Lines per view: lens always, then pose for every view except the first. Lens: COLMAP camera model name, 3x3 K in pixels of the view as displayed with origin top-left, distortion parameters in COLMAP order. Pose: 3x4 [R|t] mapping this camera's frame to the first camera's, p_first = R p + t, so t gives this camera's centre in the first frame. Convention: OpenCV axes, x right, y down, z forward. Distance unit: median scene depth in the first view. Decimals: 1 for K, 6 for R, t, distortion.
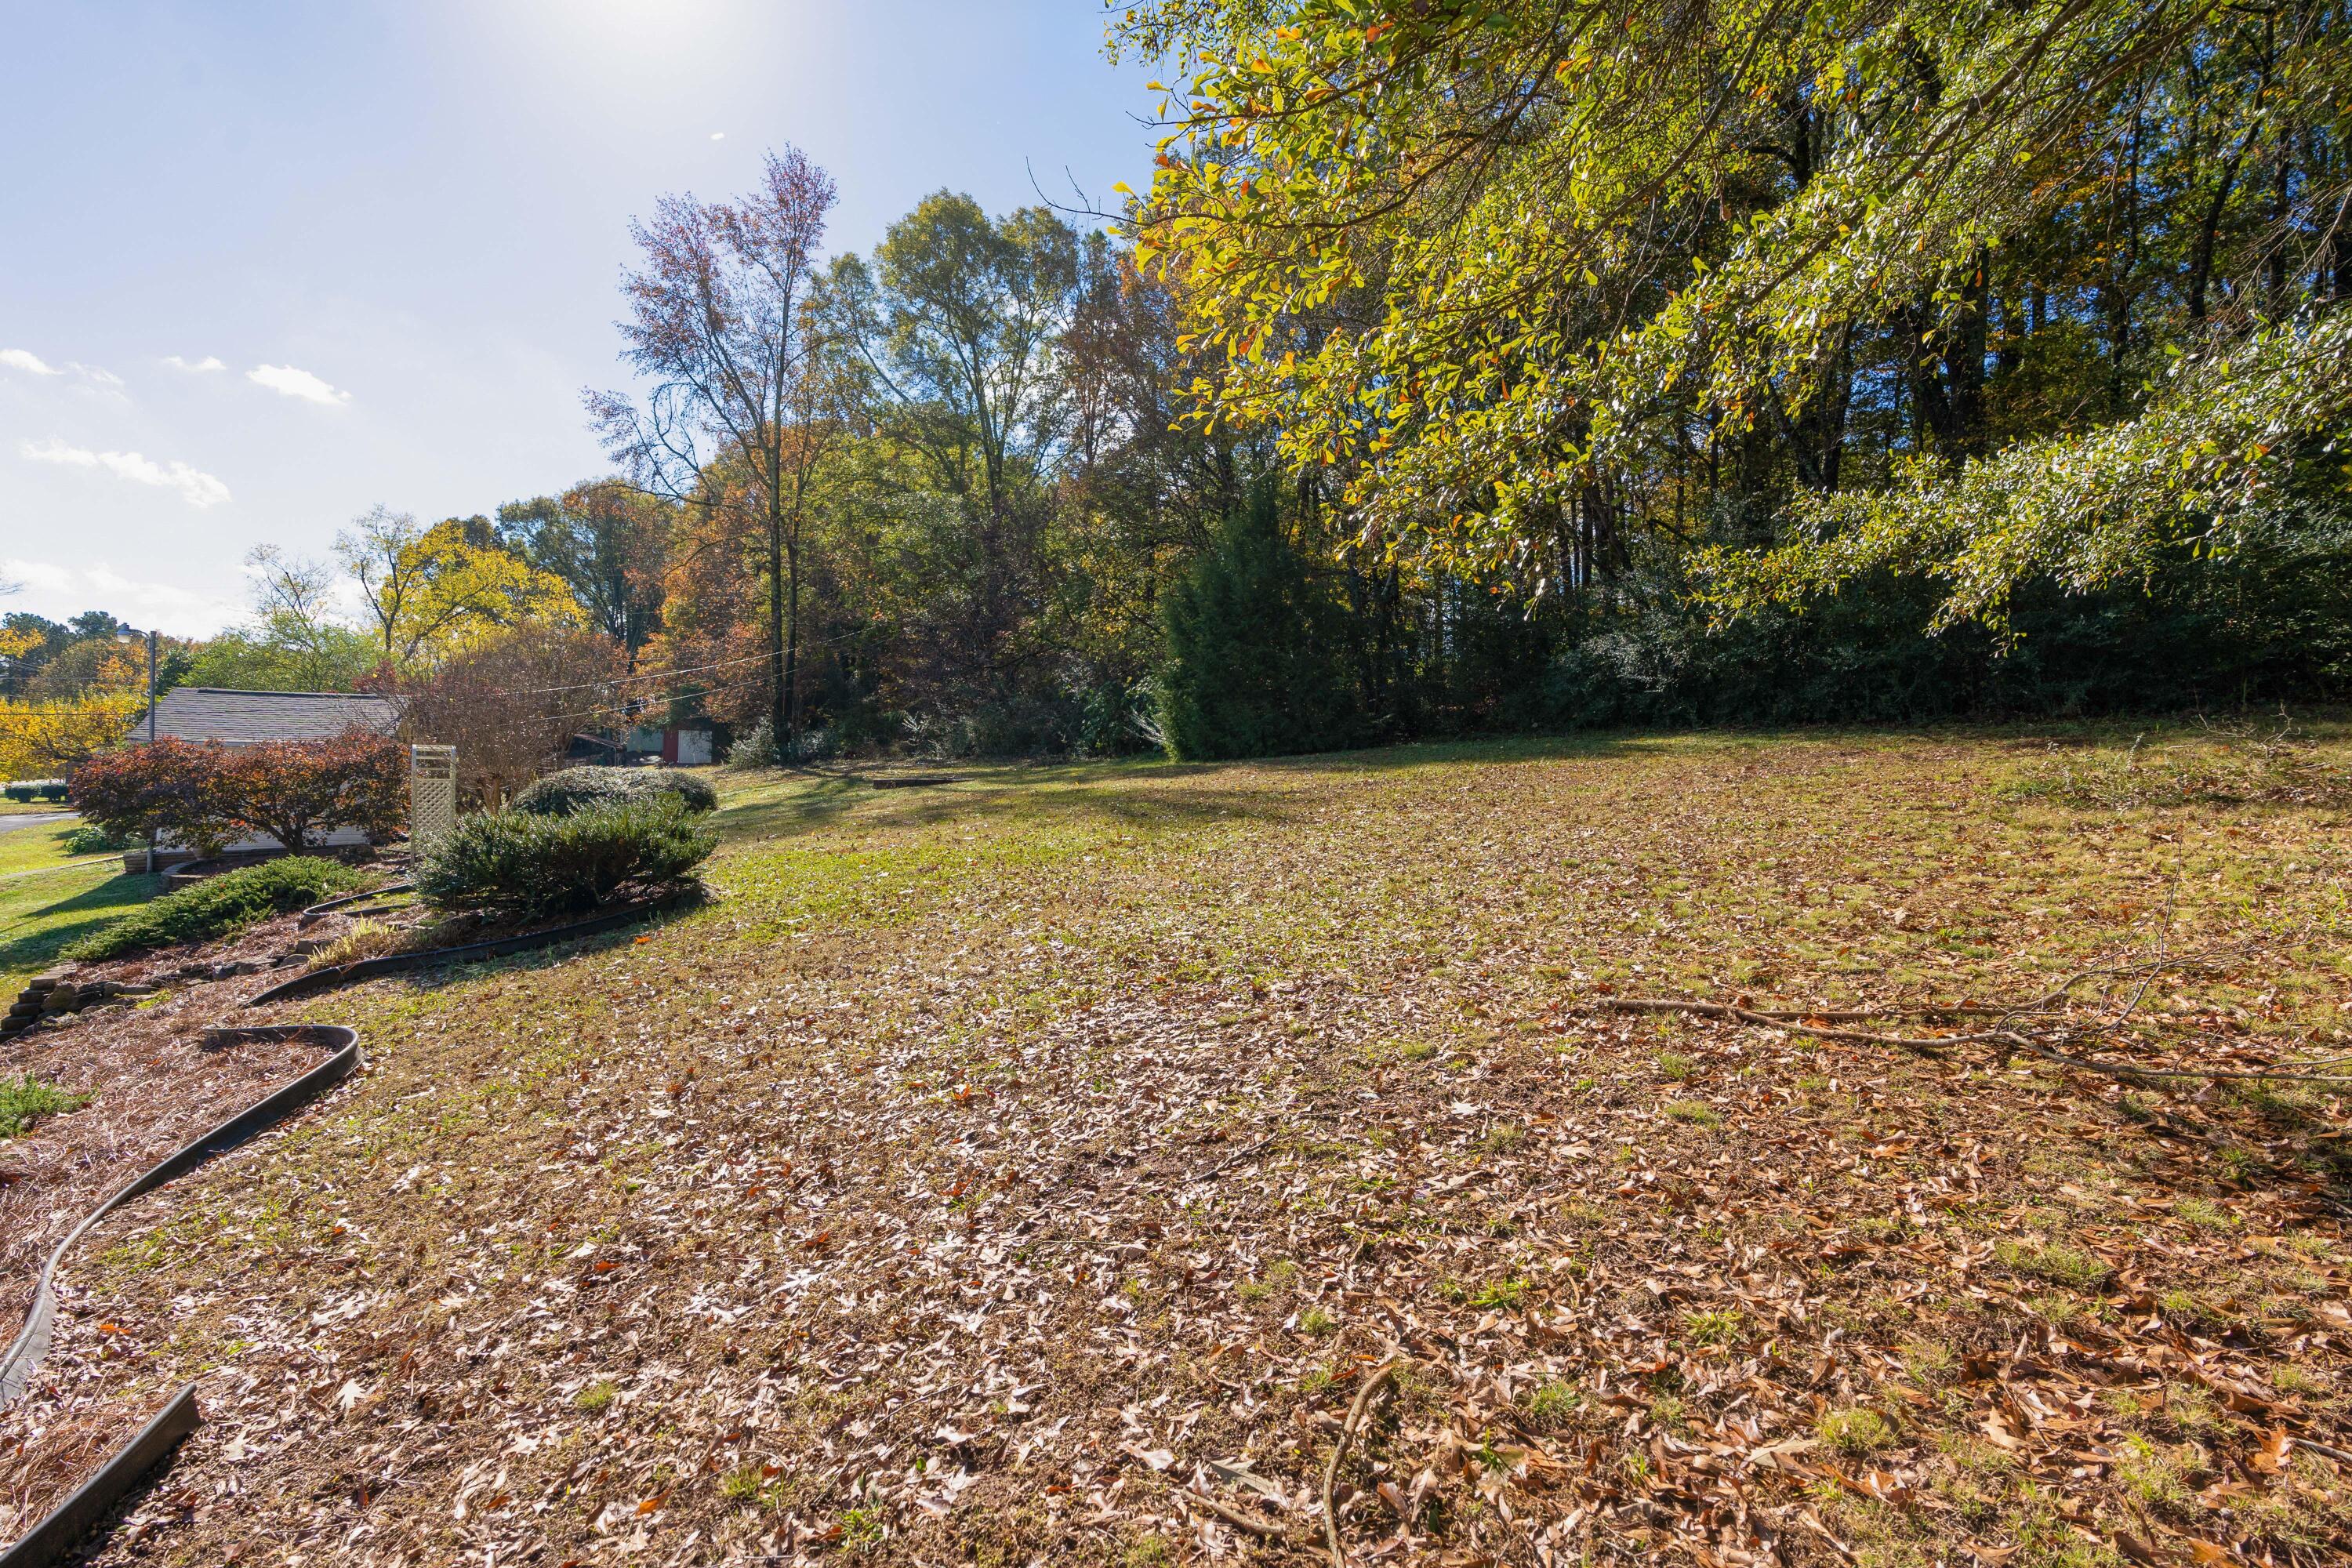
lens RADIAL K [[1081.0, 0, 1164.8], [0, 1081.0, 778.5], [0, 0, 1]] dist [-0.015032, 0.000878]
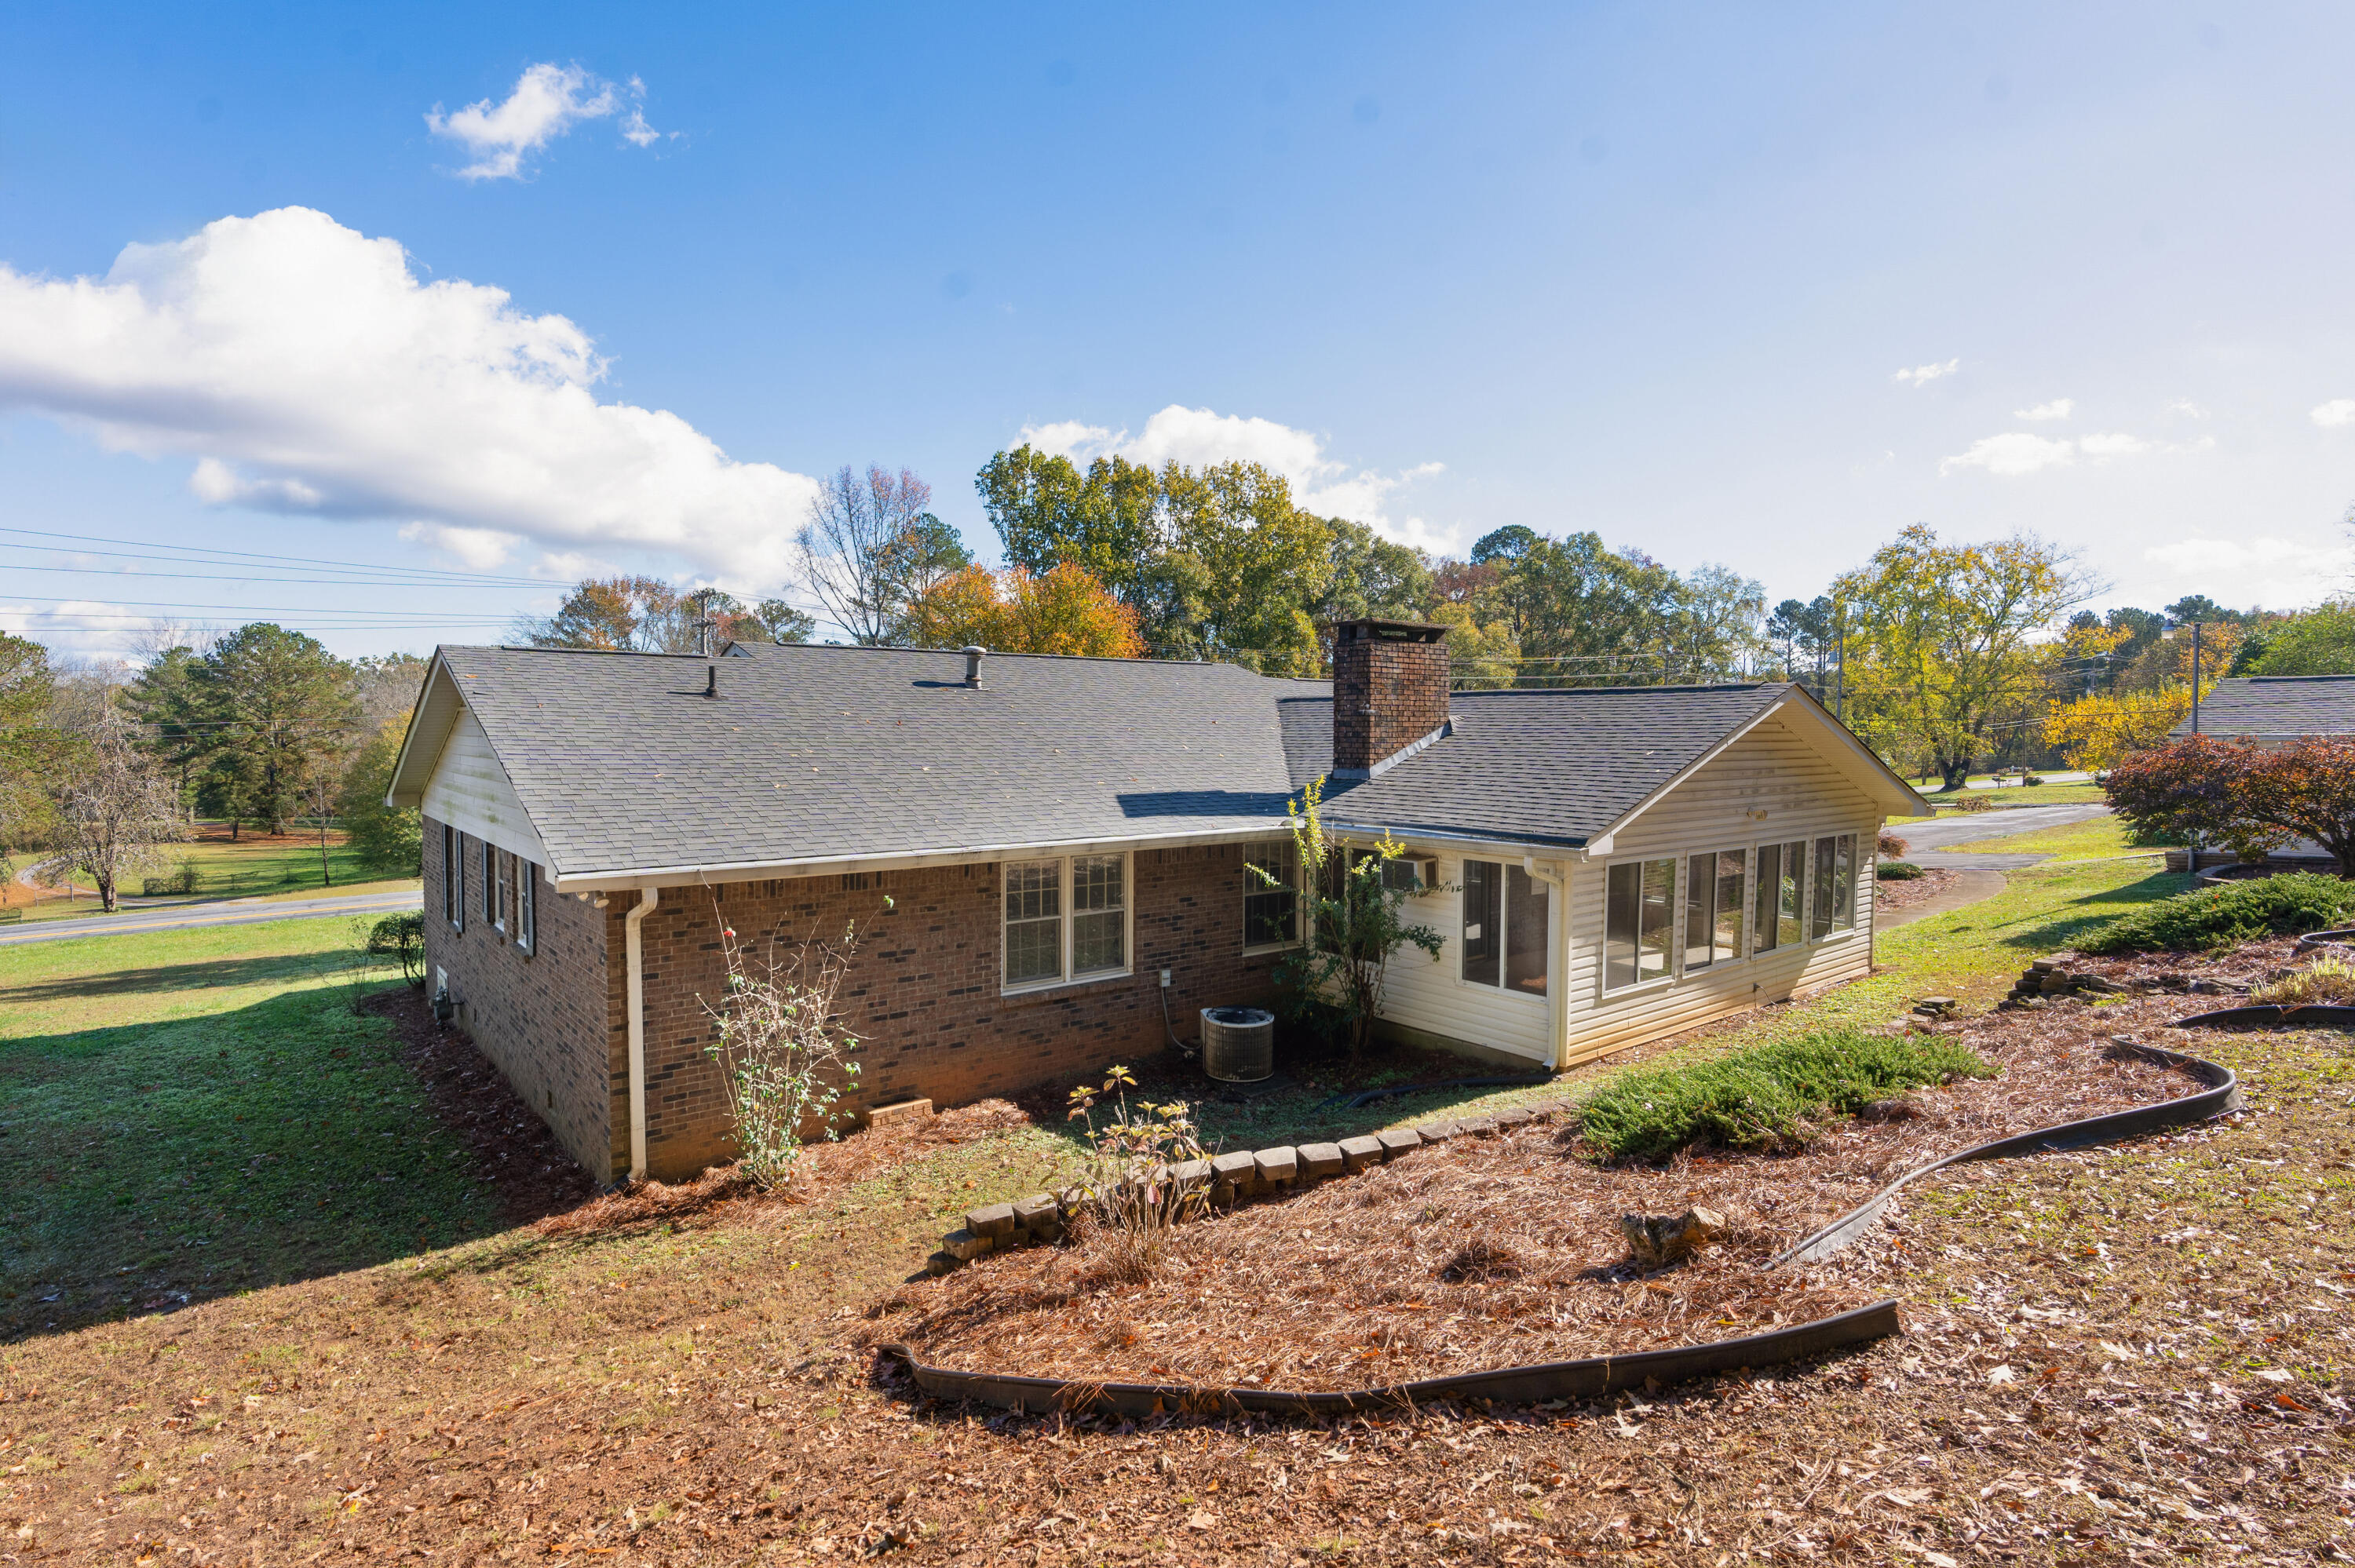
lens RADIAL K [[1172.3, 0, 1180.7], [0, 1172.3, 774.6], [0, 0, 1]] dist [-0.015020, -0.001047]
pose [[0.071947, 0.013548, -0.997316, 0.301168], [-0.008389, 0.999881, 0.012977, -0.053695], [0.997373, 0.007432, 0.072052, 0.027263]]
